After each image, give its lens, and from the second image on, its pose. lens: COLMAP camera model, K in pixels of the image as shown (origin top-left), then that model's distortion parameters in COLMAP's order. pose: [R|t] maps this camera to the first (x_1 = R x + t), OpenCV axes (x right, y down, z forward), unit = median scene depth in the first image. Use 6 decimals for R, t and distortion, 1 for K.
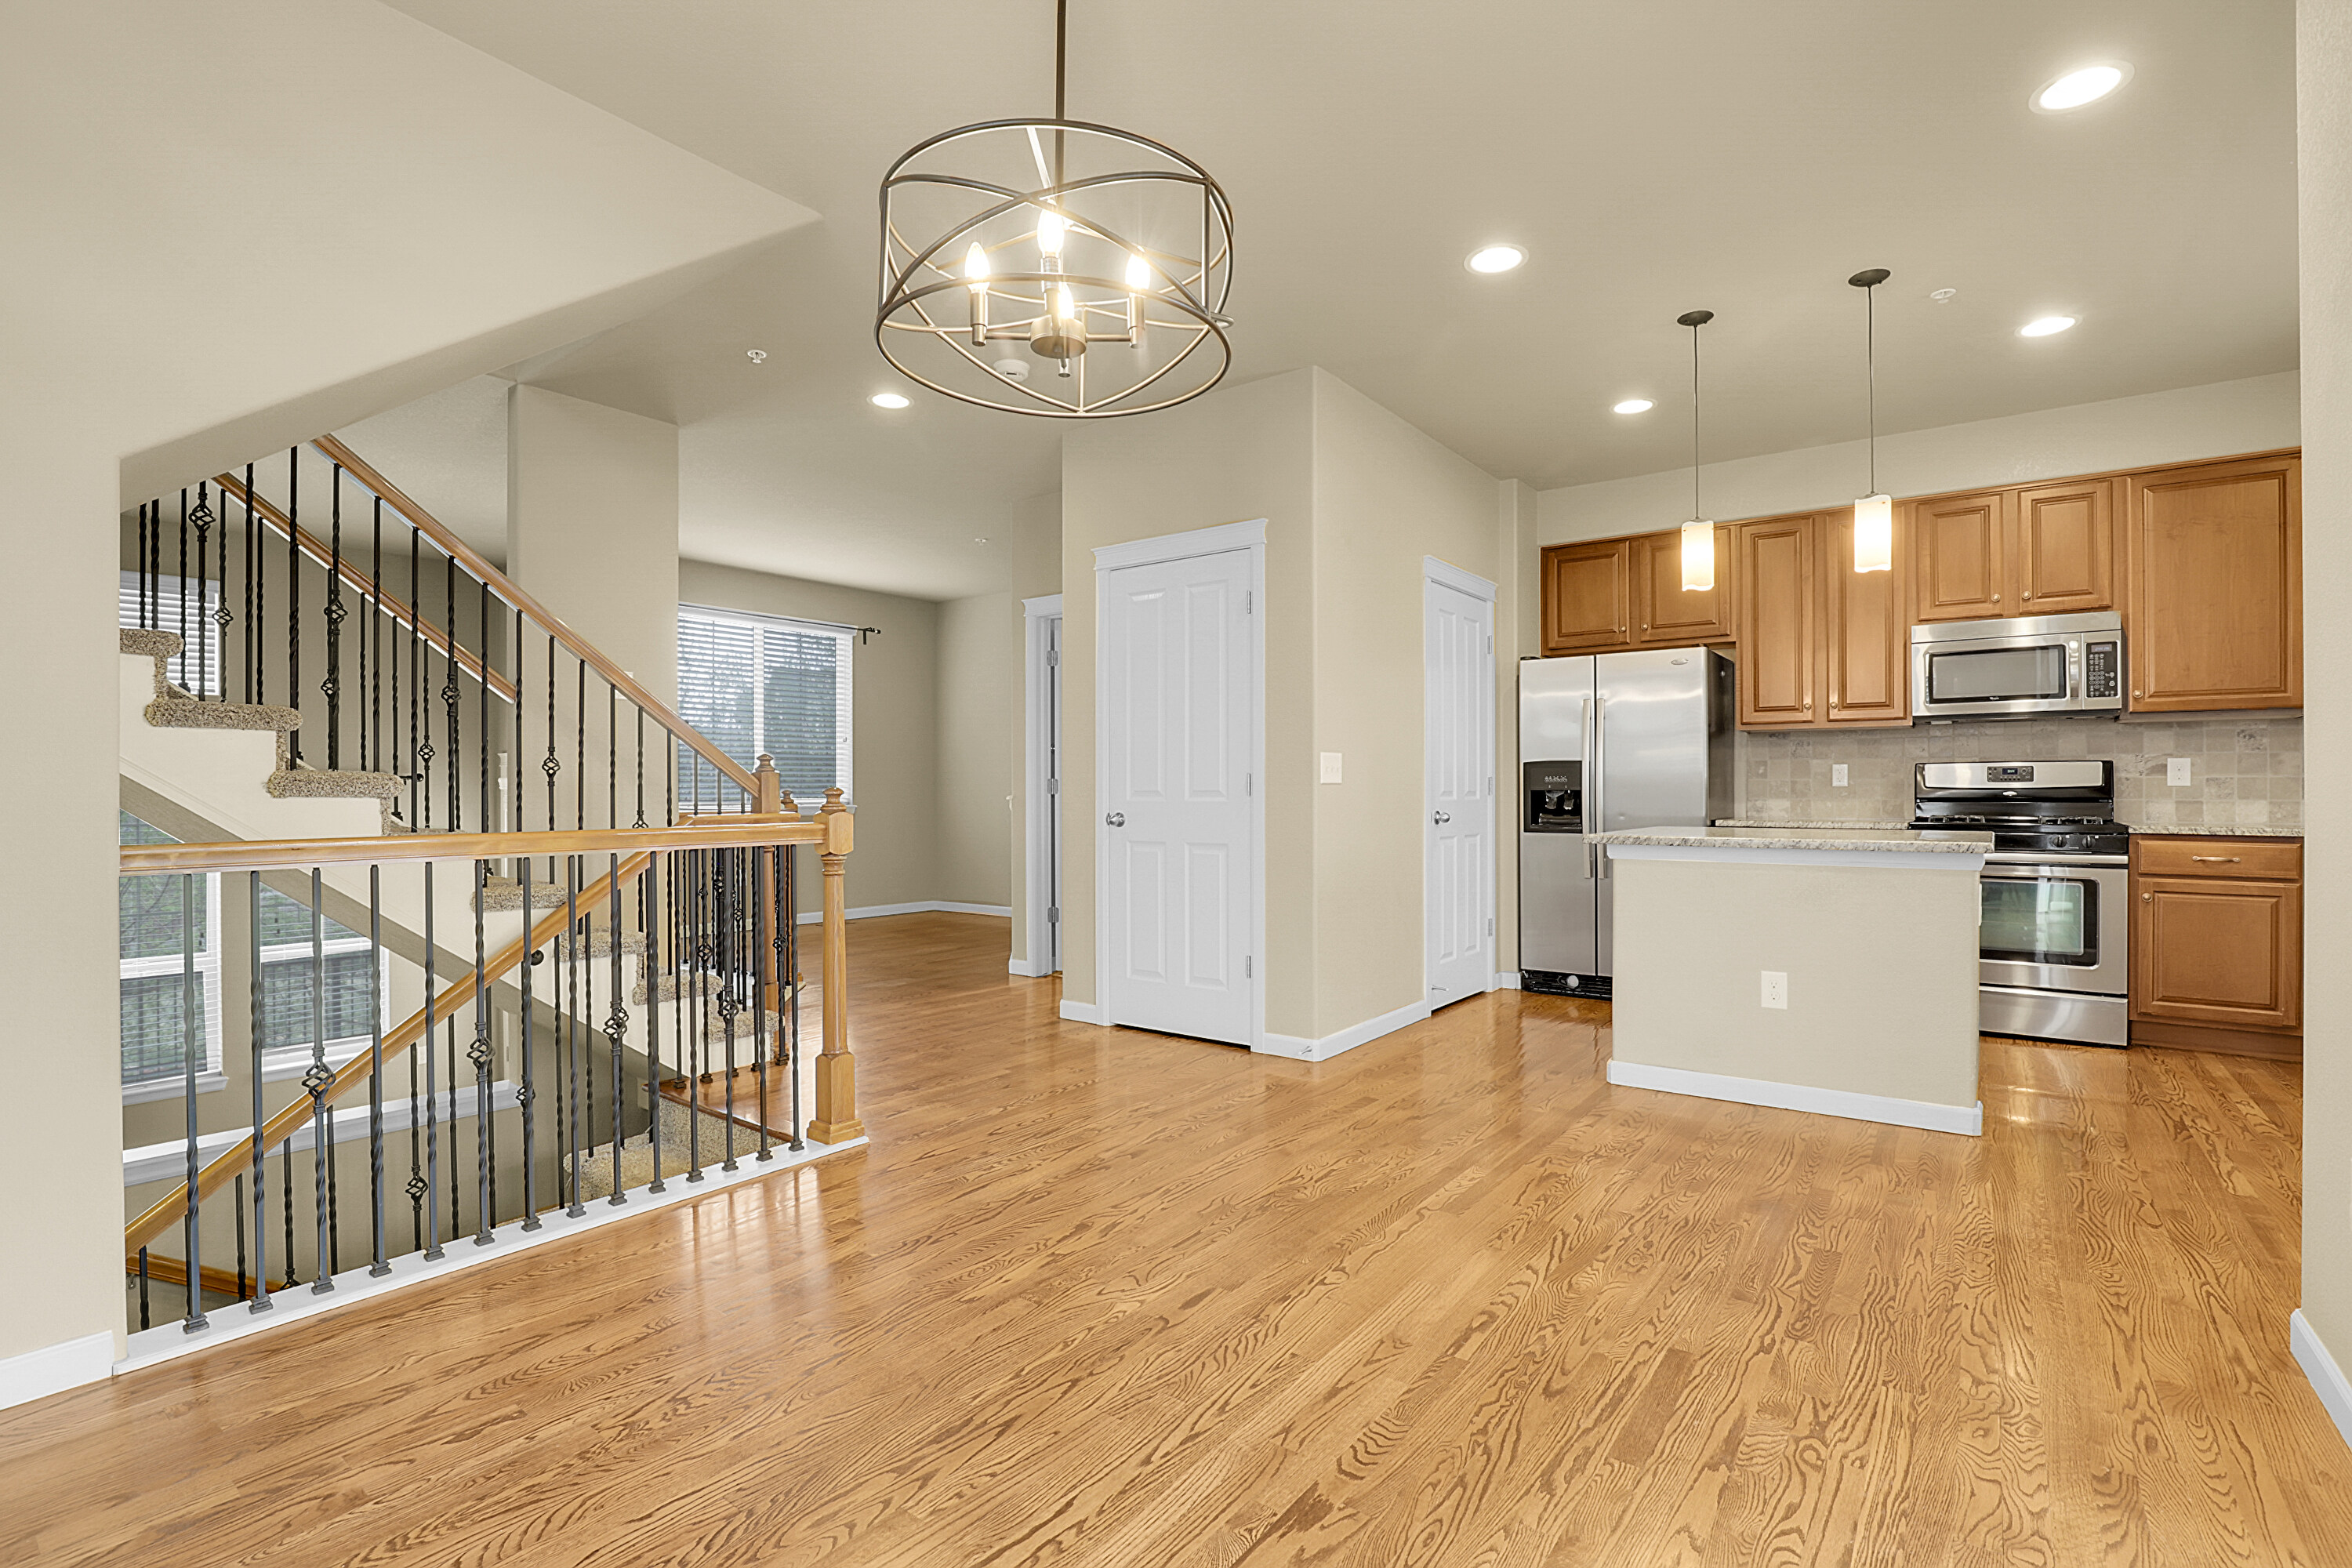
lens RADIAL K [[1069.3, 0, 1179.1], [0, 1069.3, 785.6], [0, 0, 1]] dist [-0.021546, -0.000240]
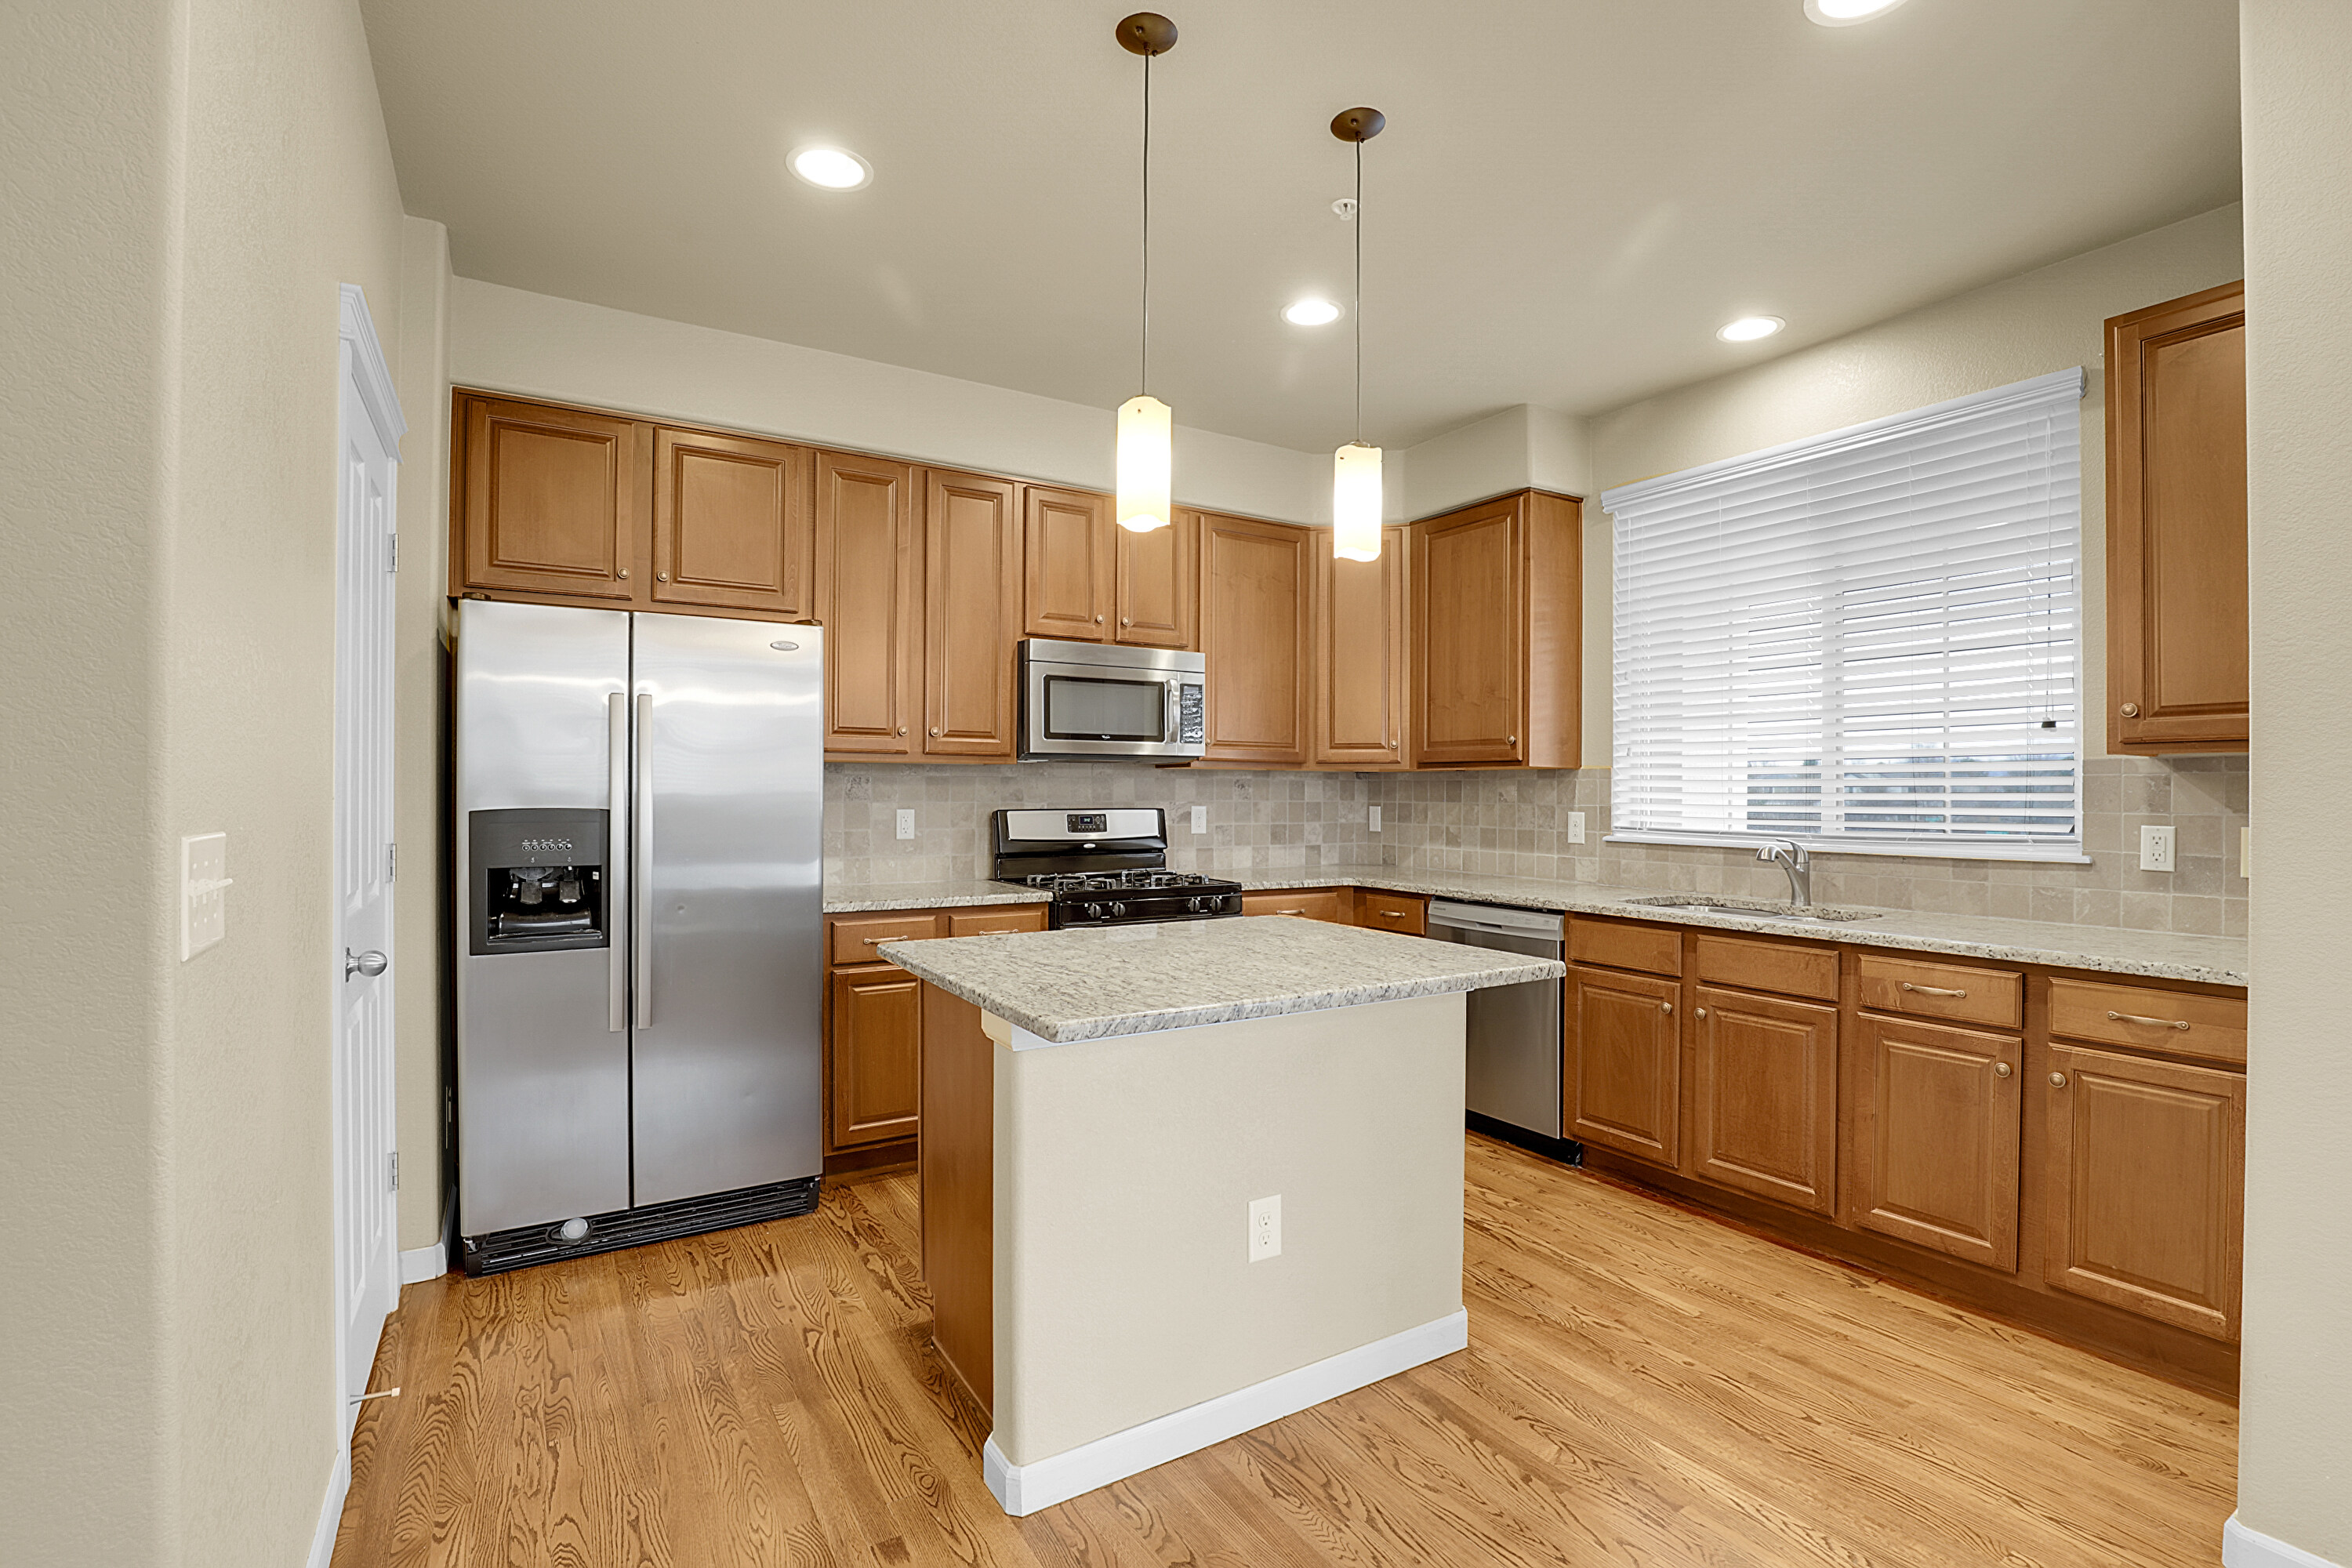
lens RADIAL K [[1069.3, 0, 1182.6], [0, 1069.3, 787.9], [0, 0, 1]] dist [-0.021546, -0.000240]
pose [[0.354882, 0.005867, 0.934893, -0.012608], [-0.005814, 0.999975, -0.004069, -0.038868], [-0.934893, -0.003991, 0.354907, 0.642347]]
